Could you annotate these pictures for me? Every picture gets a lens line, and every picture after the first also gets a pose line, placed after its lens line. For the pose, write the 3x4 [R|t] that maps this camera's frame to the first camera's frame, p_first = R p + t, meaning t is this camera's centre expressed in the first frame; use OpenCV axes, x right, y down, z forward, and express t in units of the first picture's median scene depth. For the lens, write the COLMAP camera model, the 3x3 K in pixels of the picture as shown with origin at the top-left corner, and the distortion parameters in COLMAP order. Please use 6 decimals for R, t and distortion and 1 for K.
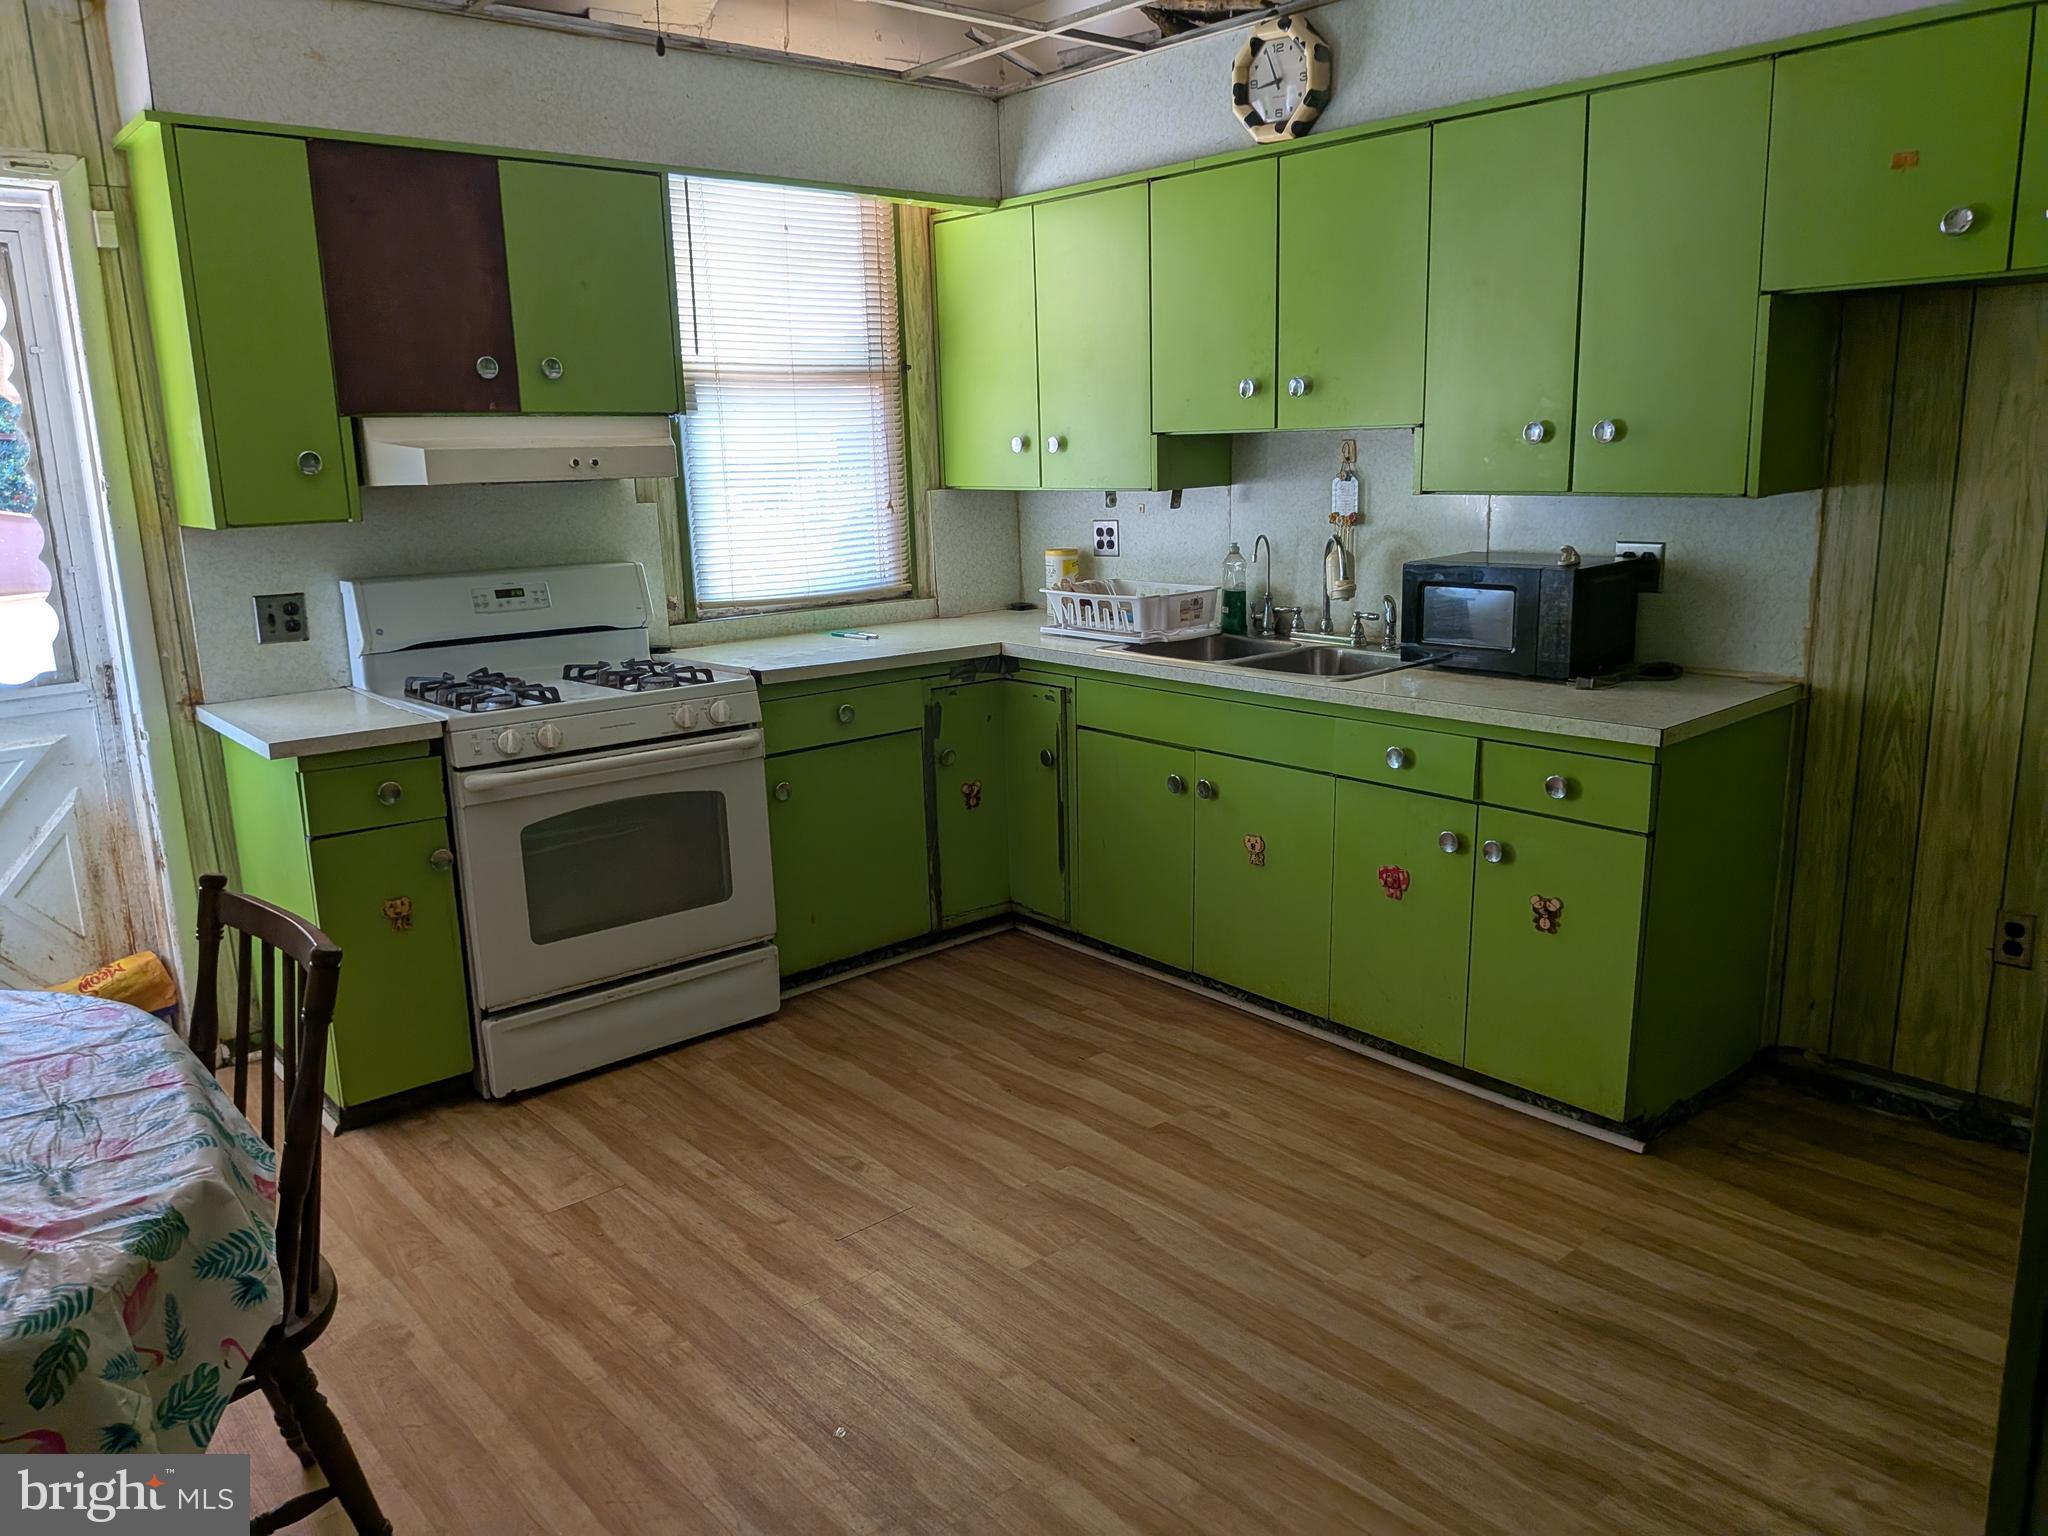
lens RADIAL K [[1470.8, 0, 1024.0], [0, 1470.8, 768.0], [0, 0, 1]] dist [0.068108, -0.128019]
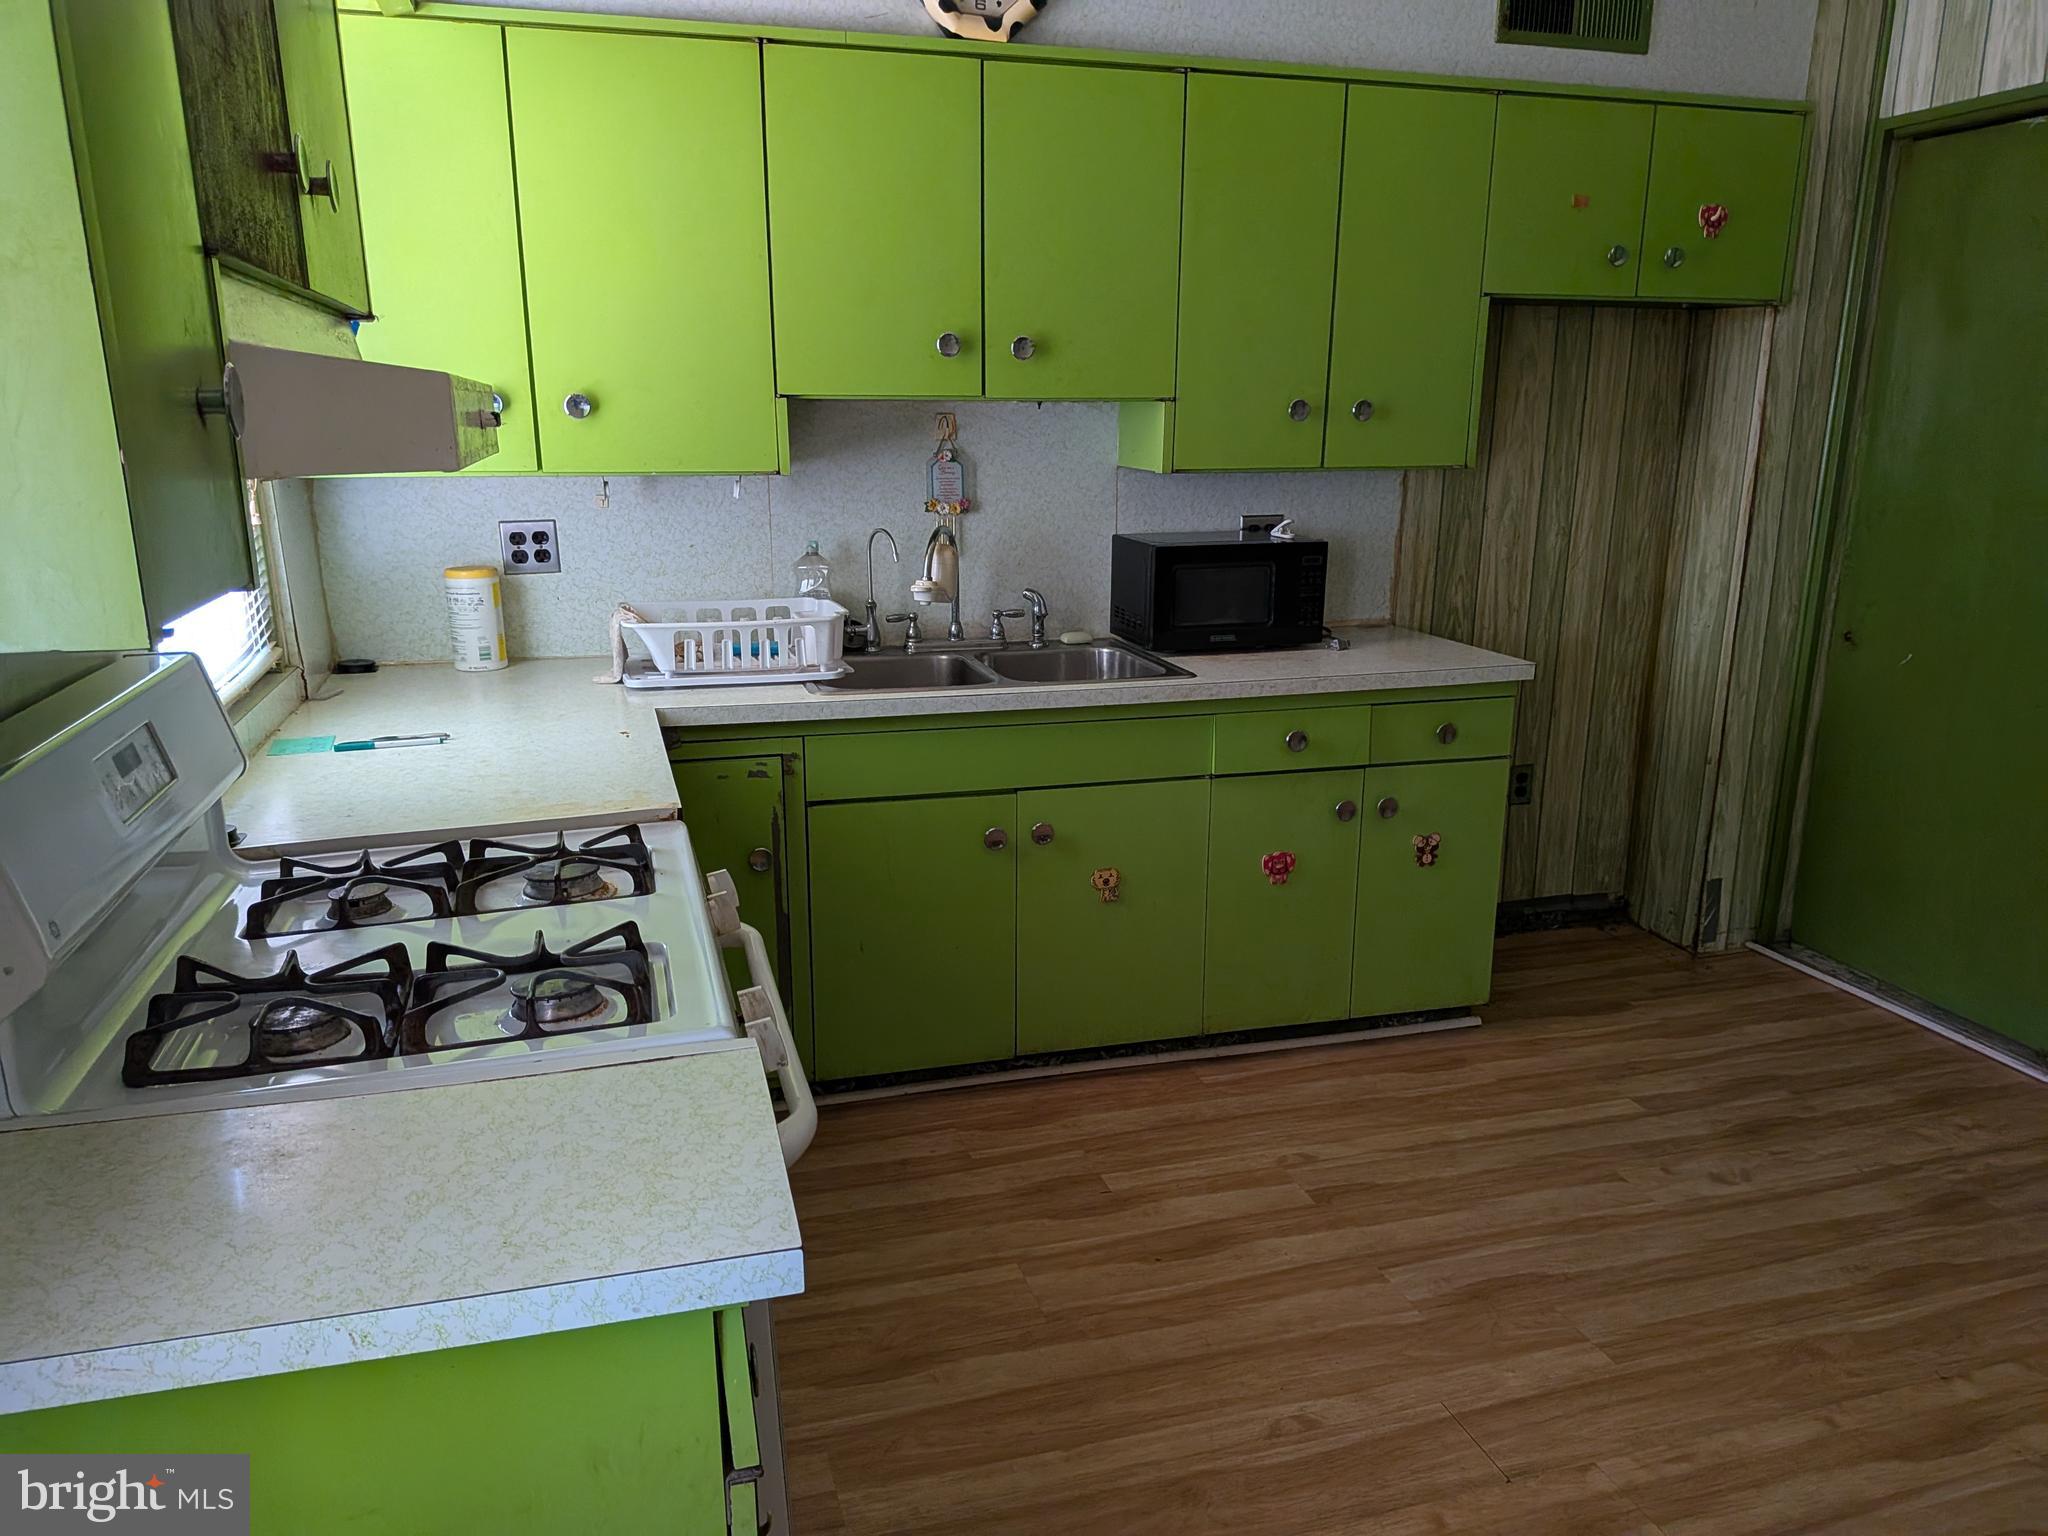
lens RADIAL K [[1477.0, 0, 1023.5], [0, 1477.0, 808.2], [0, 0, 1]] dist [0.077560, -0.119947]
pose [[0.409345, -0.213076, 0.887150, -0.733749], [0.183600, 0.971694, 0.148666, -0.149160], [-0.893716, 0.102025, 0.436879, 0.763347]]
